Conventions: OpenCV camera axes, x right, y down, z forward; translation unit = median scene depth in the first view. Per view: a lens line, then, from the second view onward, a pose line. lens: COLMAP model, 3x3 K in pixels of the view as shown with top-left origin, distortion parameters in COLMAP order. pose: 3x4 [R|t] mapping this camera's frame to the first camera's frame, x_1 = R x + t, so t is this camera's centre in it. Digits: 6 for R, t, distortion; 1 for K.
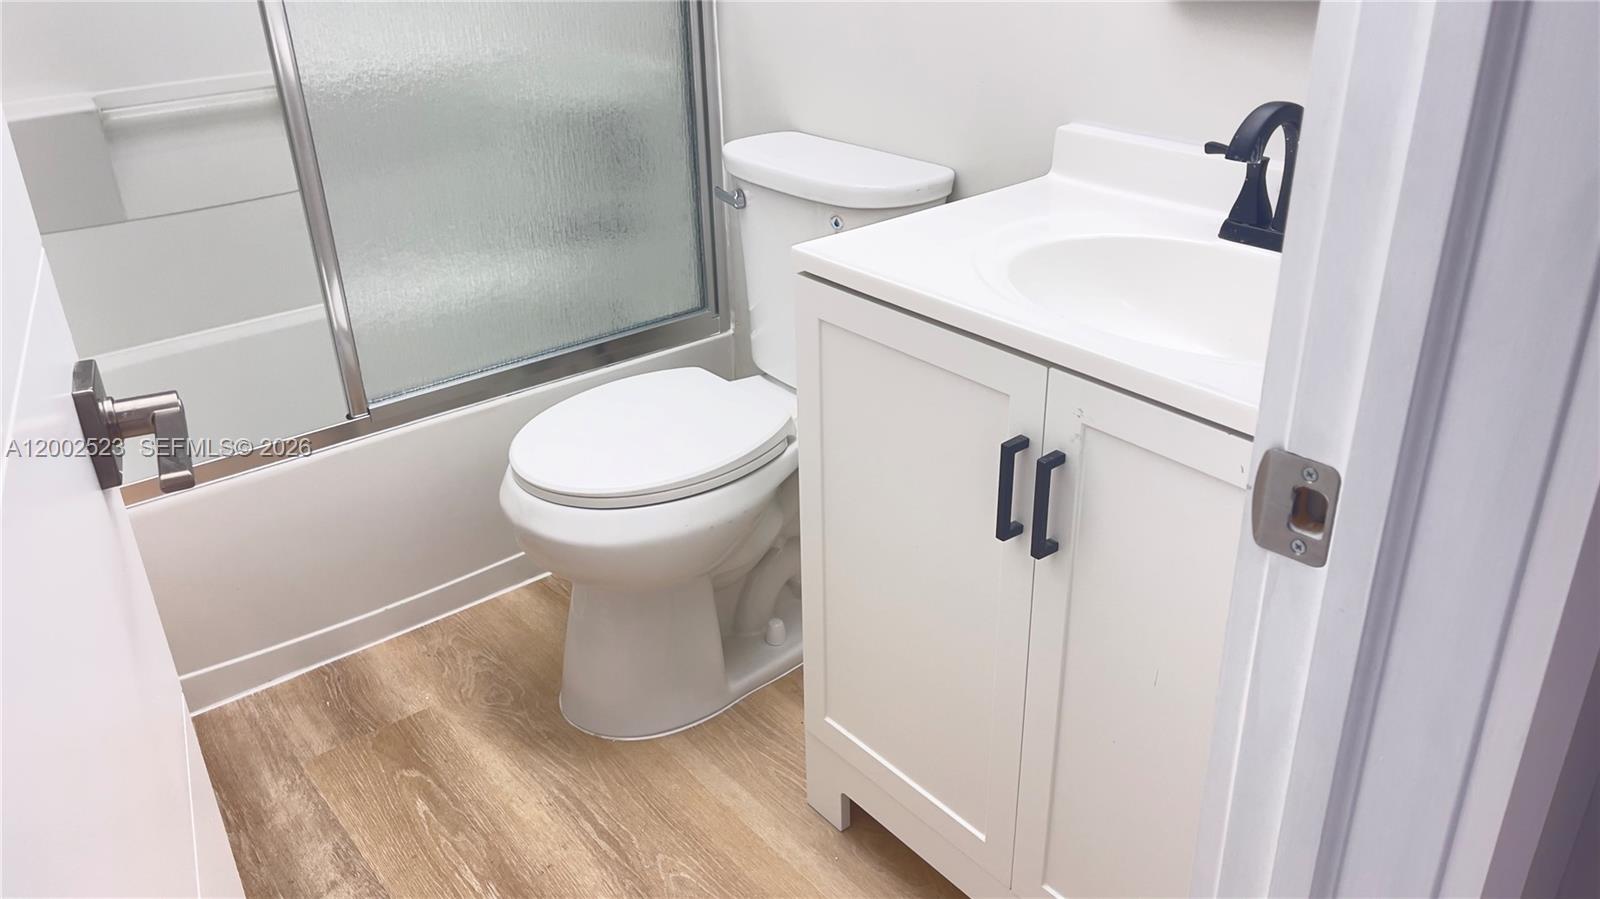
lens RADIAL K [[1225.1, 0, 800.0], [0, 1225.1, 449.5], [0, 0, 1]] dist [0.134945, -0.234617]
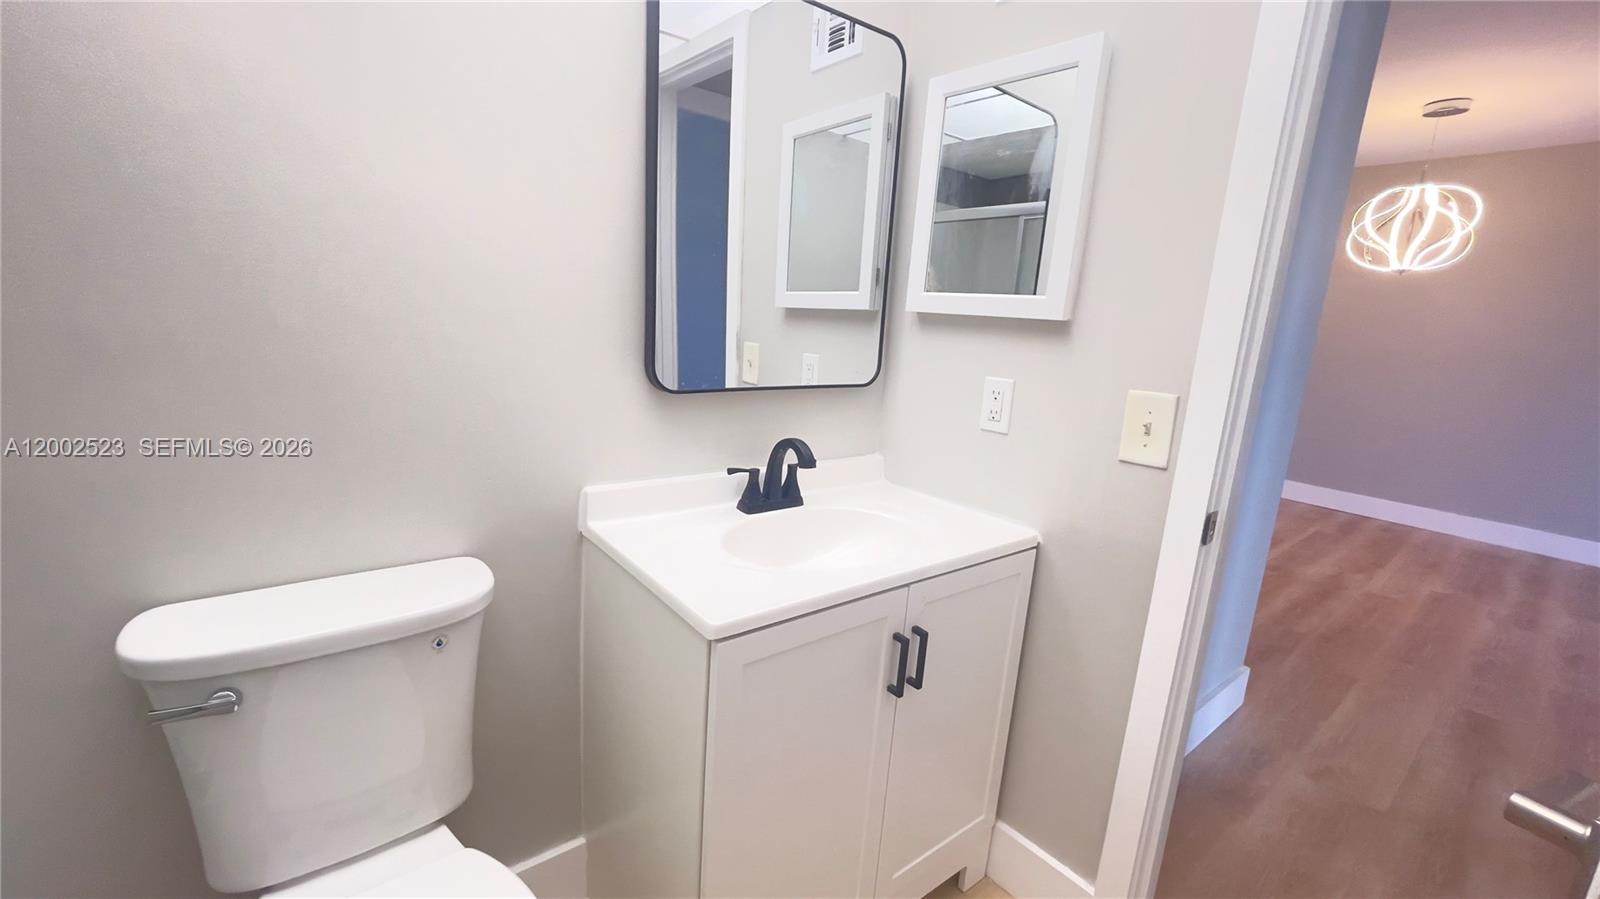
lens RADIAL K [[652.4, 0, 800.0], [0, 652.4, 449.5], [0, 0, 1]] dist [0.007638, 0.000029]
pose [[0.003797, -0.182524, 0.983194, -0.468892], [0.382424, 0.908729, 0.167223, -0.313052], [-0.923979, 0.375362, 0.073252, 0.666396]]
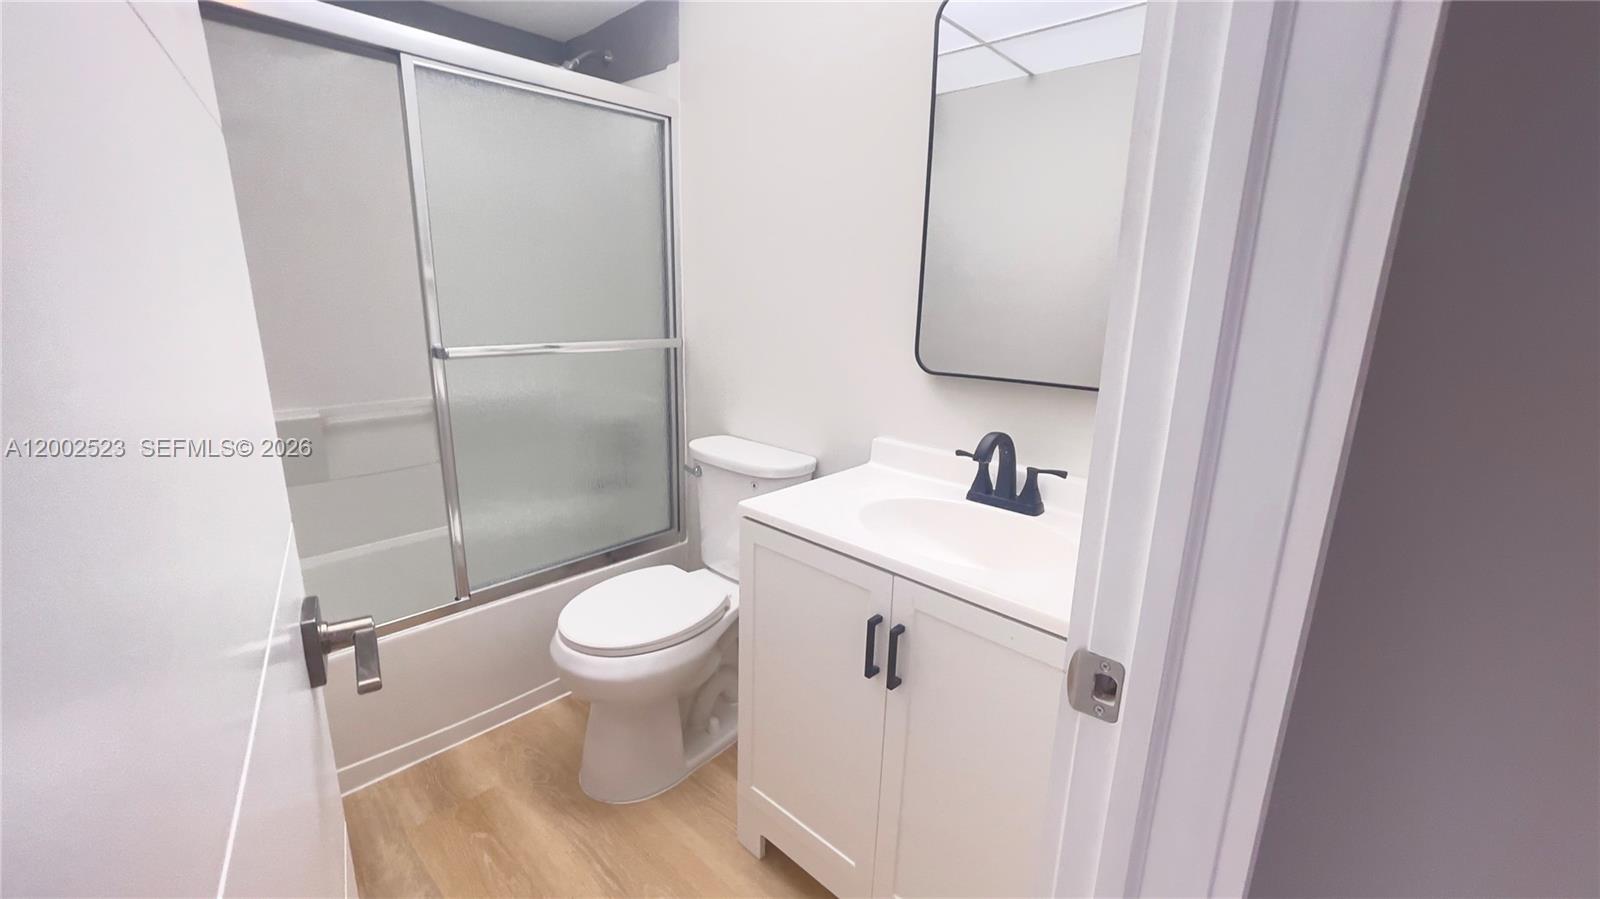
lens RADIAL K [[654.1, 0, 800.0], [0, 654.1, 449.5], [0, 0, 1]] dist [-0.002899, -0.000173]
pose [[0.988930, 0.018431, 0.147231, -0.048246], [0.013799, 0.976531, -0.214934, -0.029468], [-0.147737, 0.214587, 0.965467, 0.051889]]
